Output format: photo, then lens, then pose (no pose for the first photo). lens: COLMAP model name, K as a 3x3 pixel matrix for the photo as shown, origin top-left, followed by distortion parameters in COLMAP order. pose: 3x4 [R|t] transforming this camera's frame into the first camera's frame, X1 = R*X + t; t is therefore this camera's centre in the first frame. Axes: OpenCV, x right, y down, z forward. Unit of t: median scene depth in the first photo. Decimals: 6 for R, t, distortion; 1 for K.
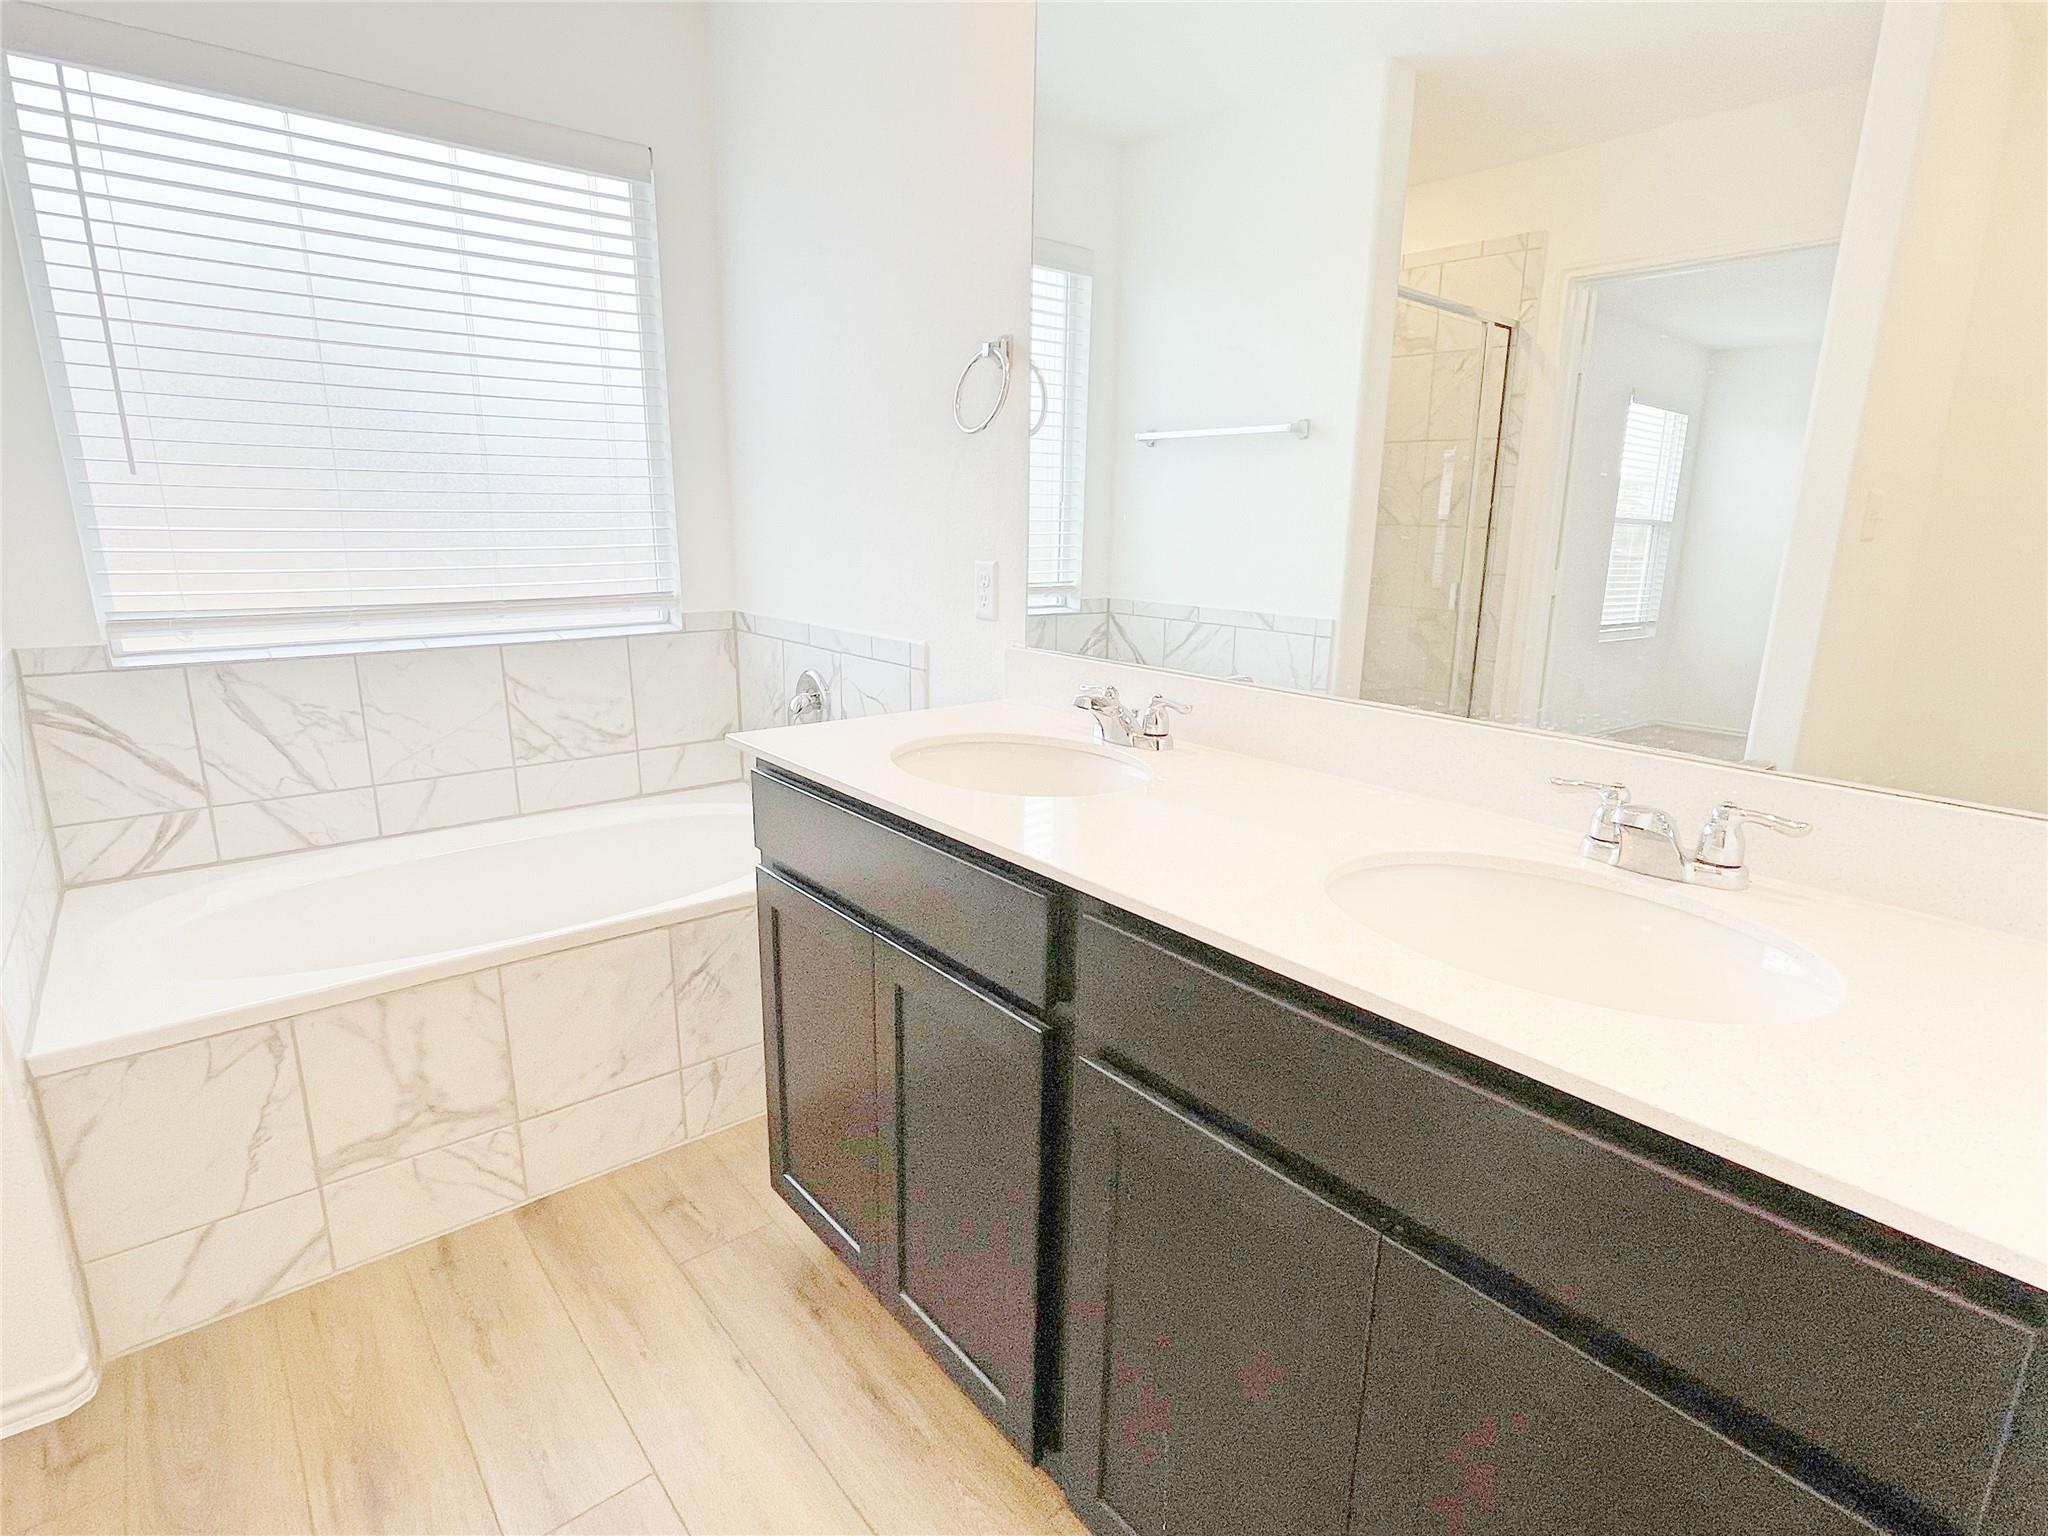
lens RADIAL K [[1047.8, 0, 1024.0], [0, 1047.8, 768.0], [0, 0, 1]] dist [-0.017416, 0.015668]
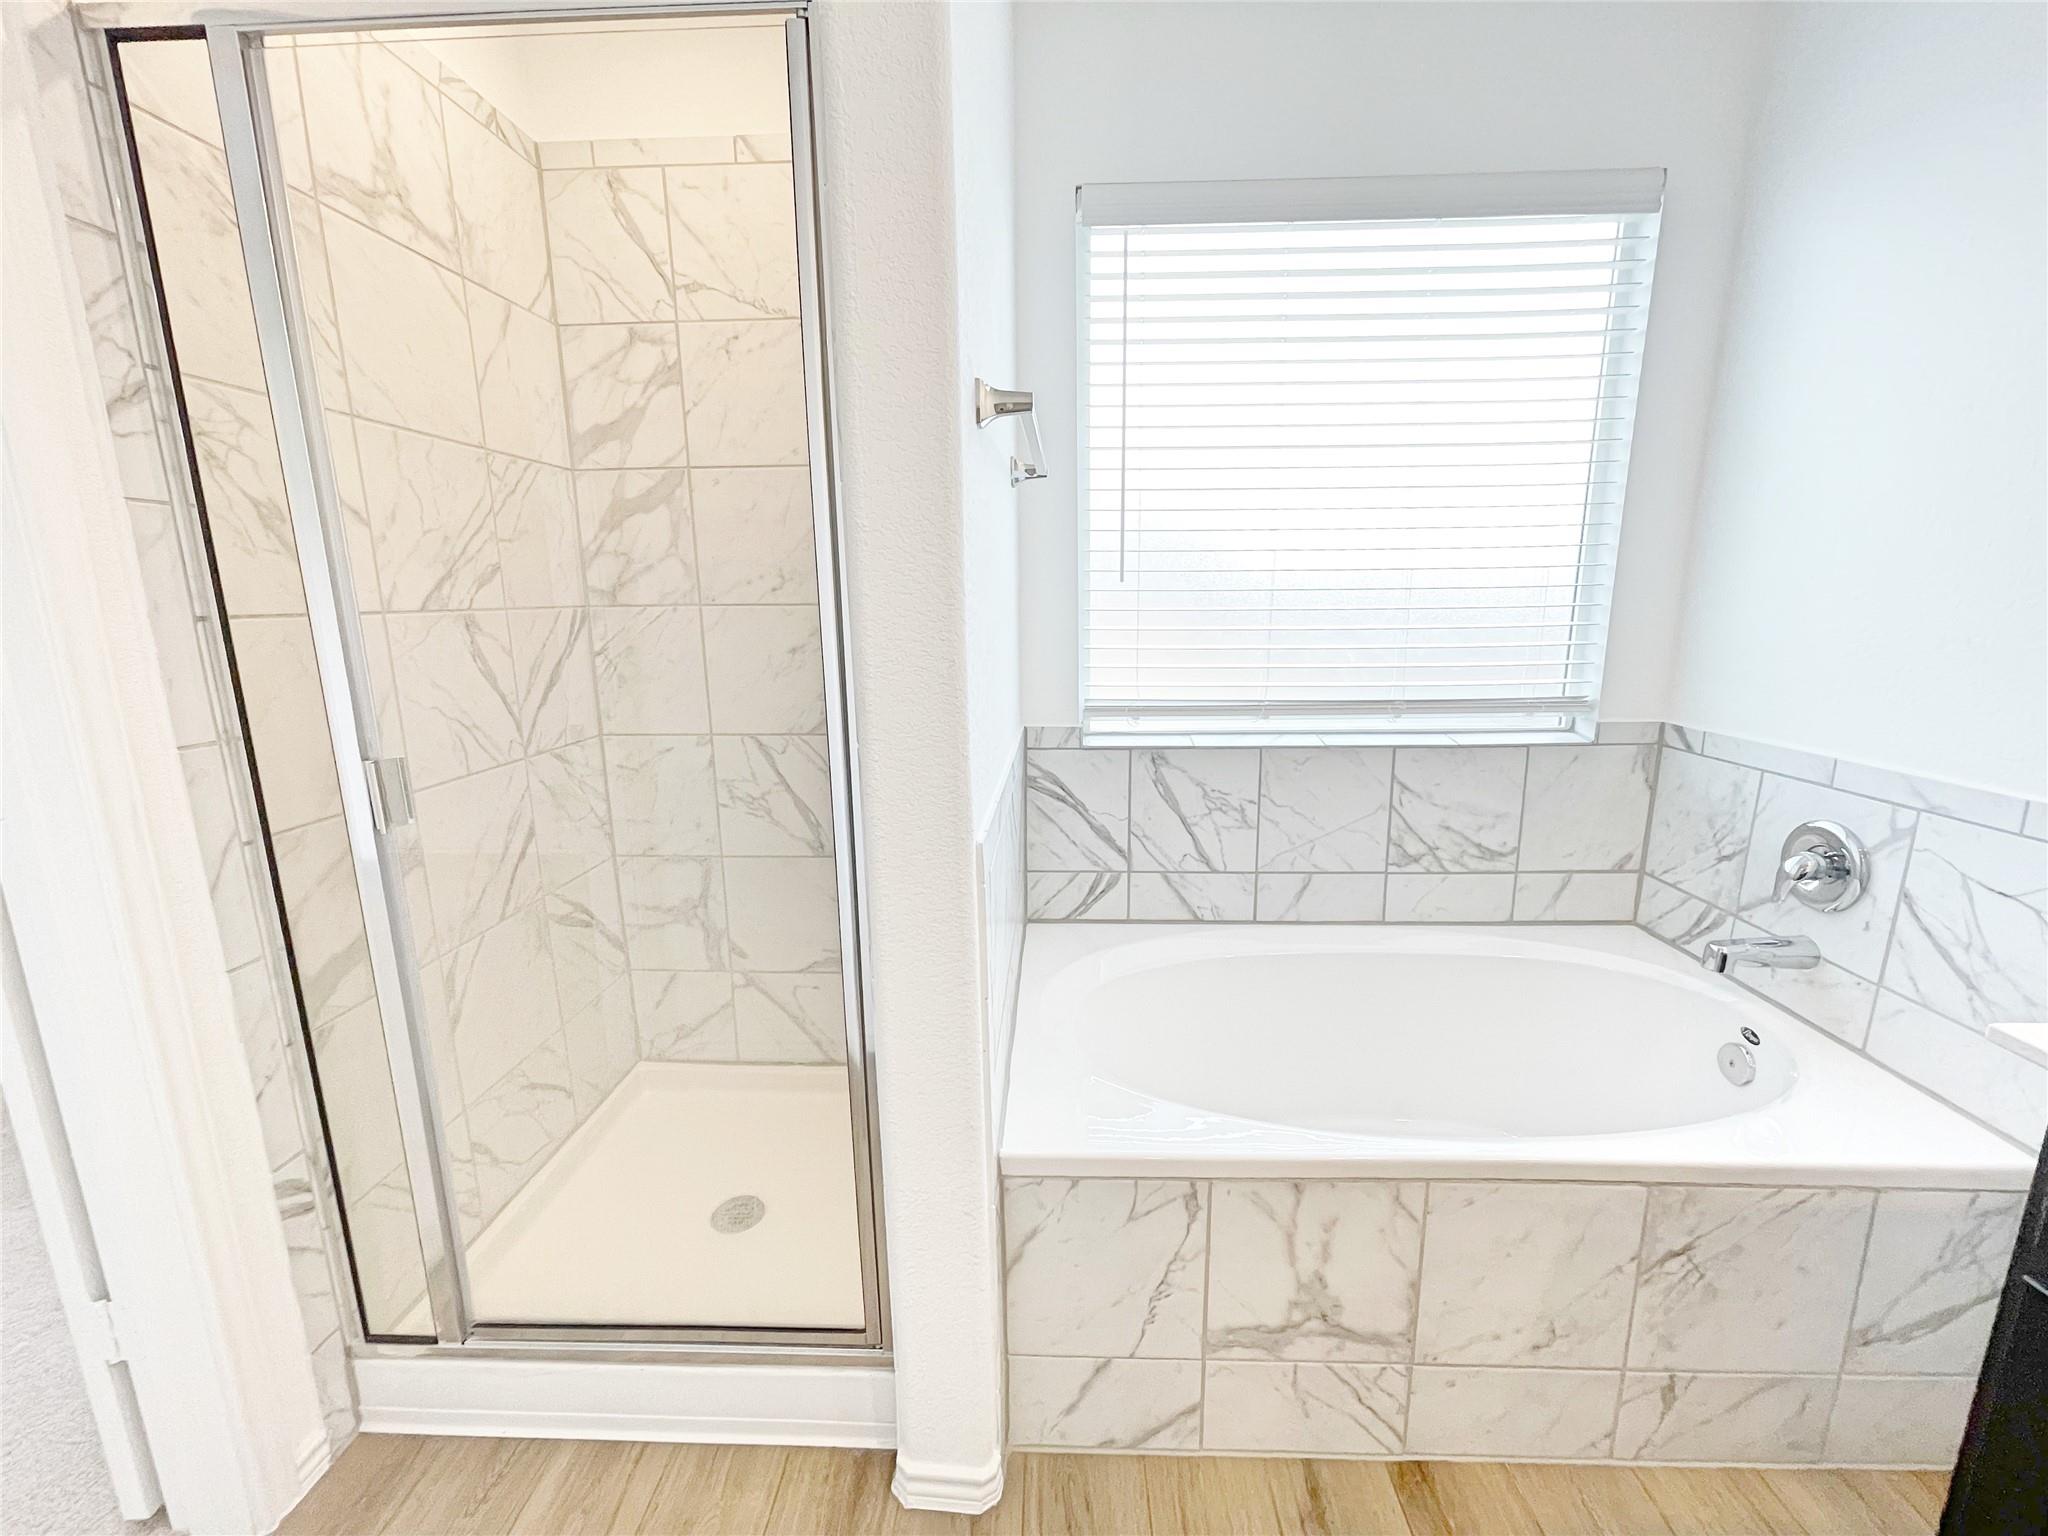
lens RADIAL K [[872.3, 0, 1028.8], [0, 872.3, 759.8], [0, 0, 1]] dist [-0.003033, -0.000715]
pose [[0.744052, 0.103267, -0.660093, -0.274672], [-0.139053, 0.990283, -0.001816, -0.071670], [0.653491, 0.093139, 0.751182, 0.229019]]
